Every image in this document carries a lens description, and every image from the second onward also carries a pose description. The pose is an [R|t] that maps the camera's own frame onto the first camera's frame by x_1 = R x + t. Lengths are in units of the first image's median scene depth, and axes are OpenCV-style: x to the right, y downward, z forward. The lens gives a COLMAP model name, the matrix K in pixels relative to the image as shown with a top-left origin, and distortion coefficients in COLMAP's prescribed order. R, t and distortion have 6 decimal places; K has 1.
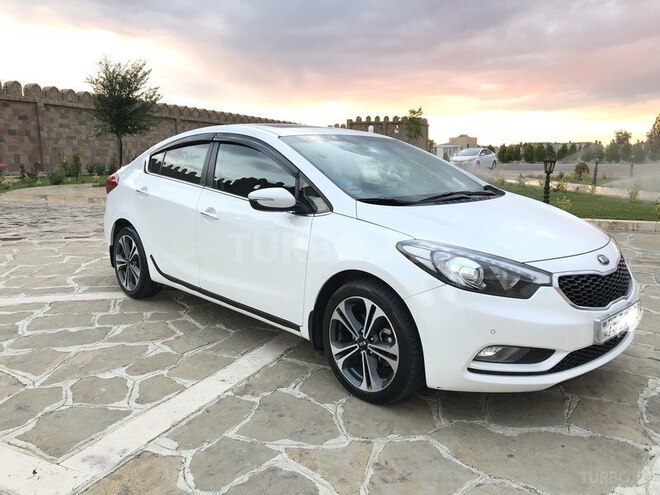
lens RADIAL K [[544.7, 0, 335.3], [0, 544.7, 248.6], [0, 0, 1]] dist [0.009284, 0.008958]
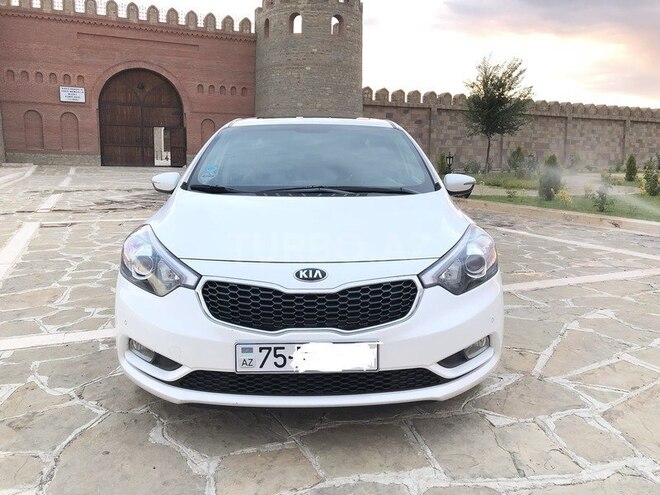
lens RADIAL K [[544.7, 0, 335.3], [0, 544.7, 248.6], [0, 0, 1]] dist [0.009284, 0.008958]
pose [[0.735715, 0.120918, -0.666410, 0.098869], [-0.122078, 0.991494, 0.045130, -0.005397], [0.666199, 0.048151, 0.744218, 0.044076]]
